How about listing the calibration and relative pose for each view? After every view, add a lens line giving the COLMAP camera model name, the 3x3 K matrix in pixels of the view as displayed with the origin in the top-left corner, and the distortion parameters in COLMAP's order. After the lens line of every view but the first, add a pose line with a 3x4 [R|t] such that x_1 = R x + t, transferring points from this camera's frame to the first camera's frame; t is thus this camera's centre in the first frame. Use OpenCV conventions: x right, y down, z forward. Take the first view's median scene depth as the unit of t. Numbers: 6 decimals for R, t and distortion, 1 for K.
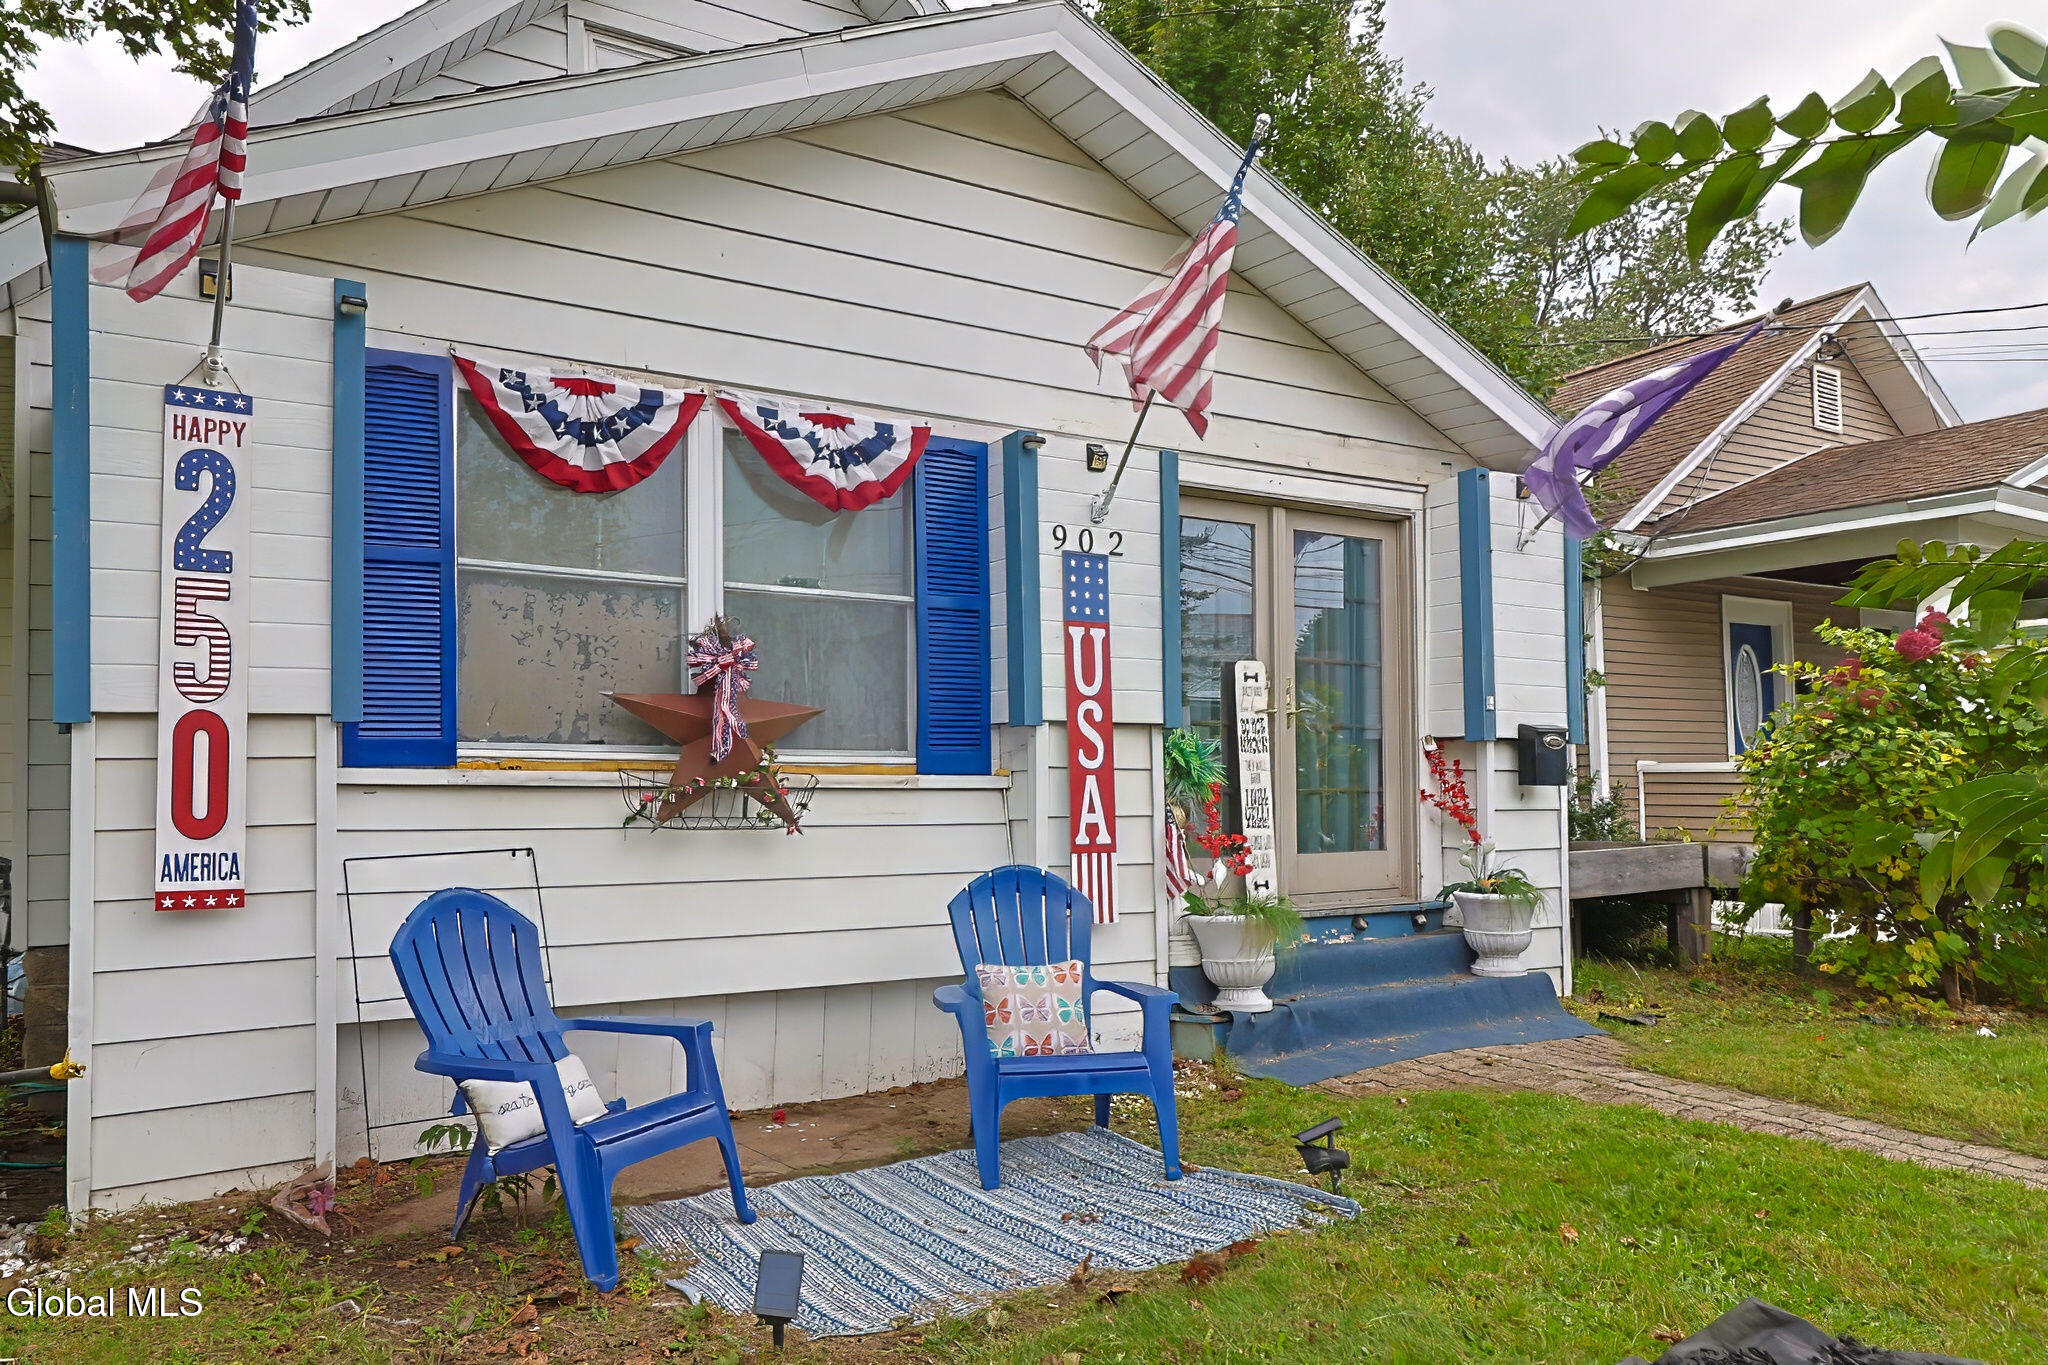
lens RADIAL K [[1265.2, 0, 865.9], [0, 1265.2, 759.2], [0, 0, 1]] dist [-0.004244, -0.000591]
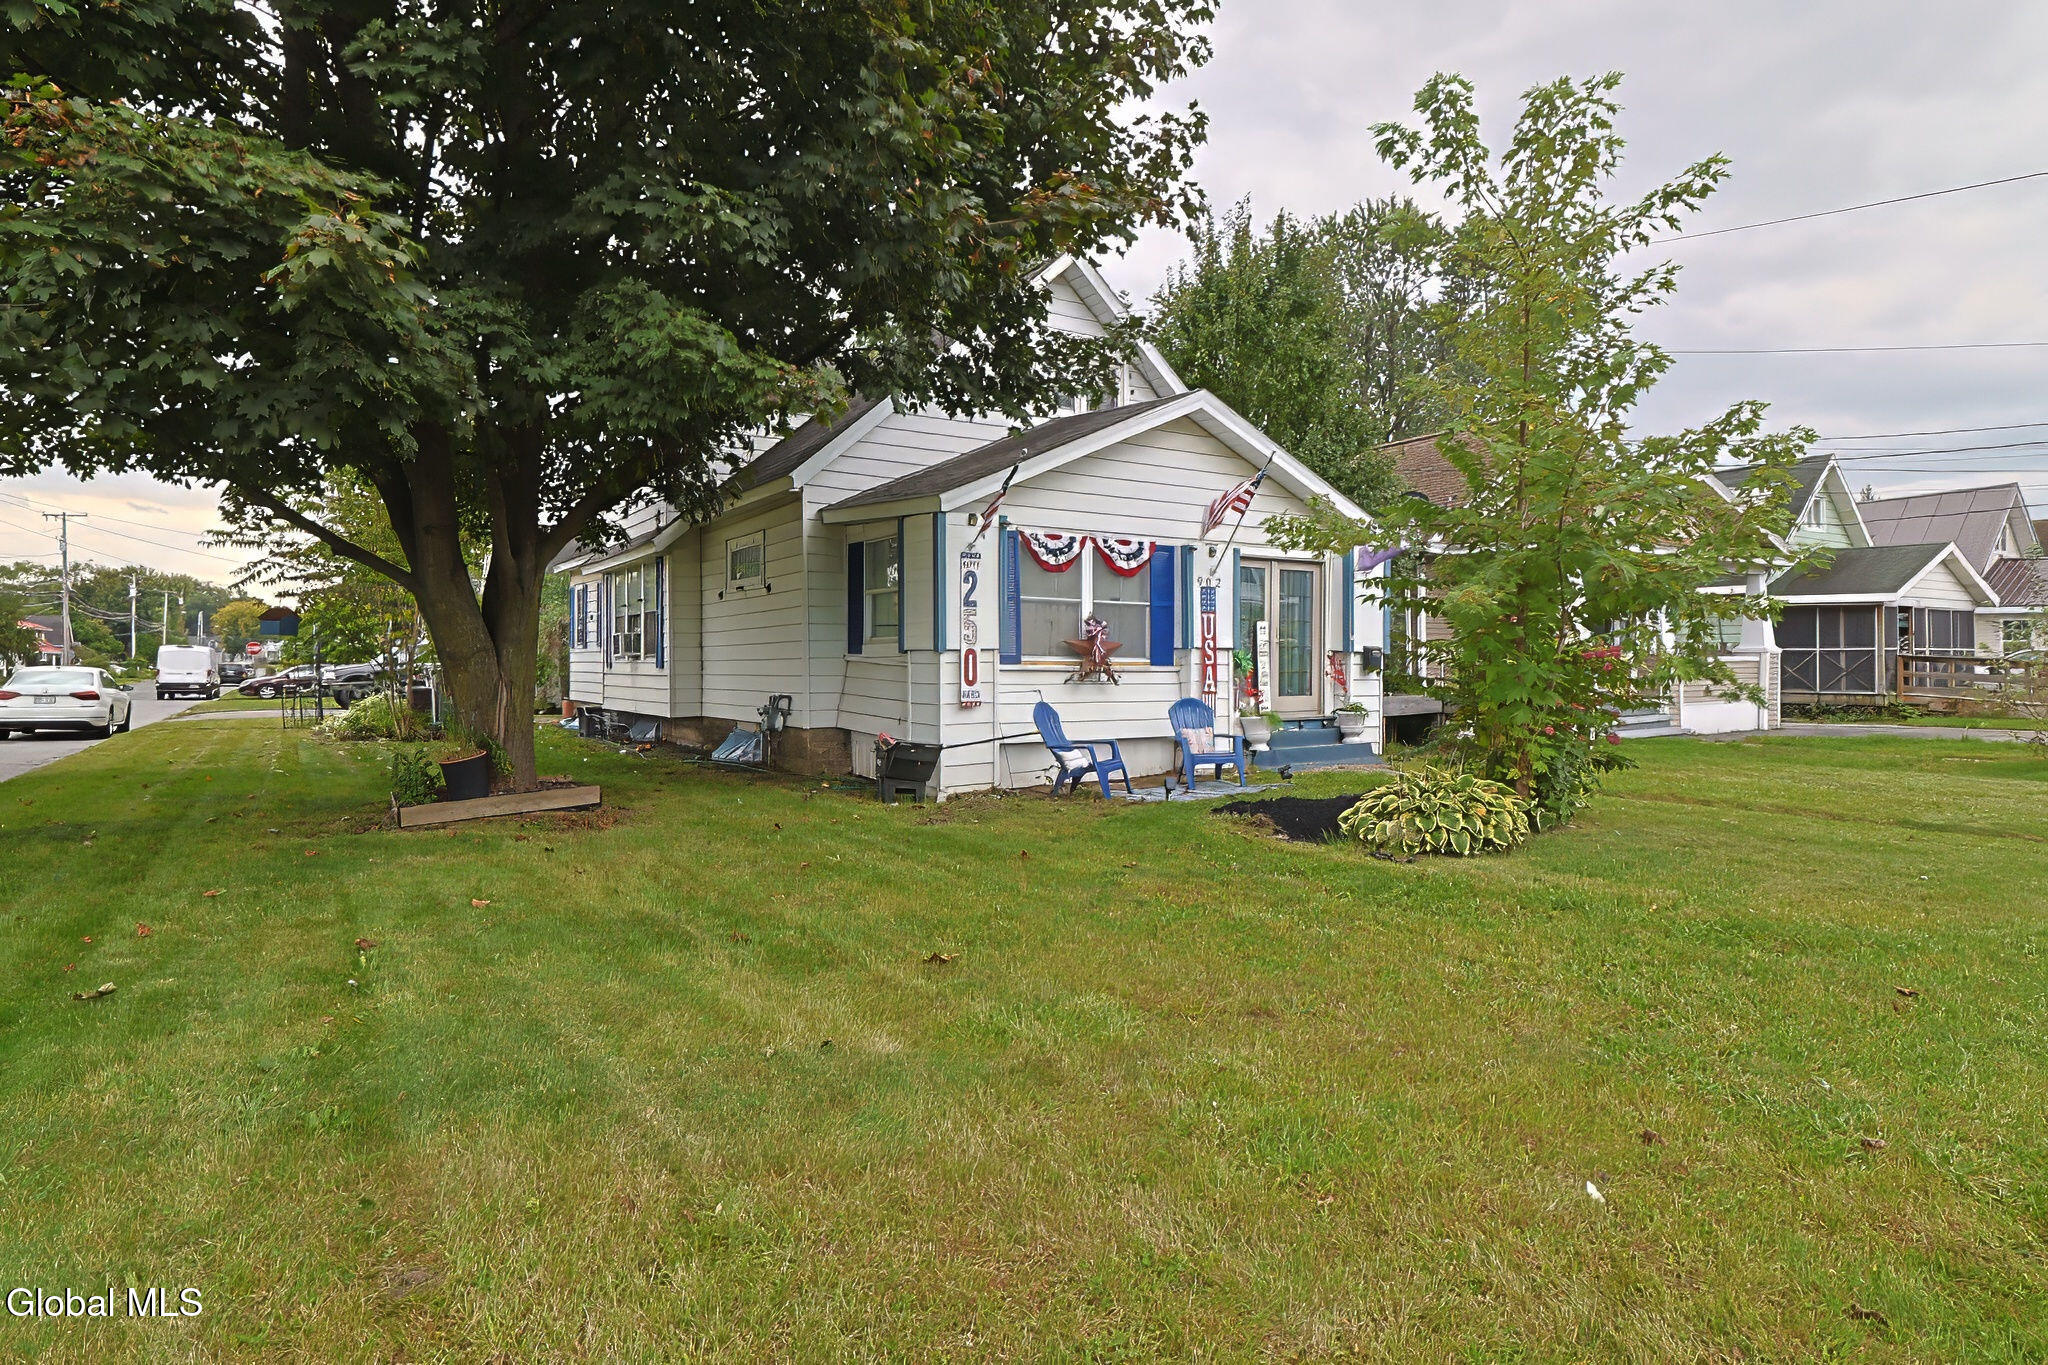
lens RADIAL K [[1088.5, 0, 1024.0], [0, 1088.5, 682.5], [0, 0, 1]] dist [0.001097, 0.000263]
pose [[0.994010, 0.005669, 0.109138, -0.501719], [-0.010604, 0.998945, 0.044688, -0.056474], [-0.108769, -0.045577, 0.993022, -1.380109]]
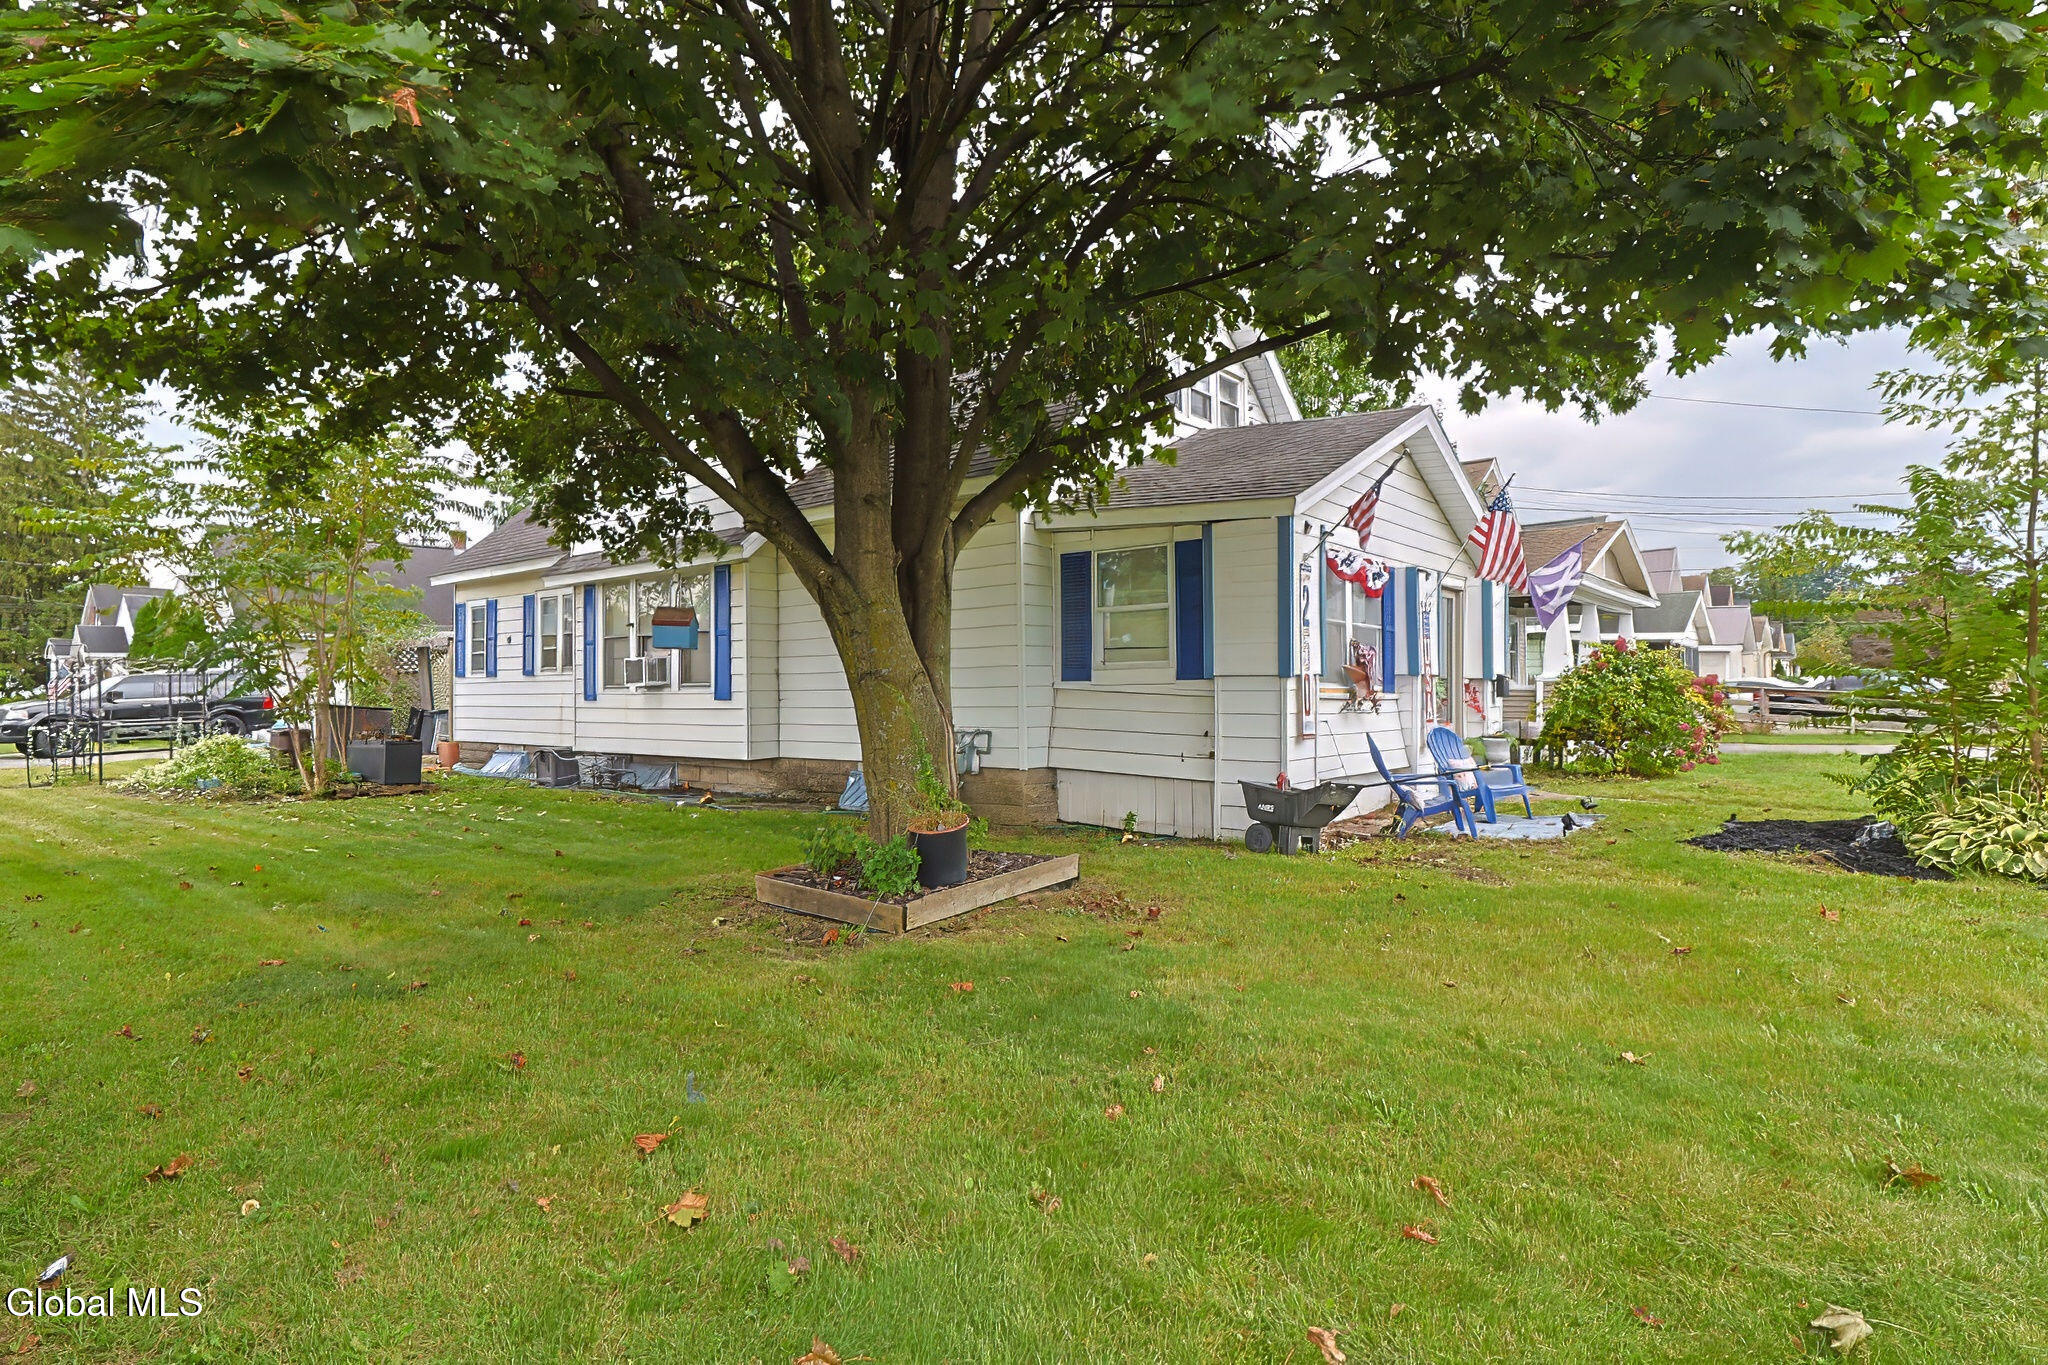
lens RADIAL K [[1047.2, 0, 1024.0], [0, 1047.2, 682.5], [0, 0, 1]] dist [-0.000019, 0.000027]
pose [[0.917933, 0.008341, 0.396649, -1.517595], [-0.013558, 0.999855, 0.010351, -0.023251], [-0.396505, -0.014879, 0.917912, -0.722388]]
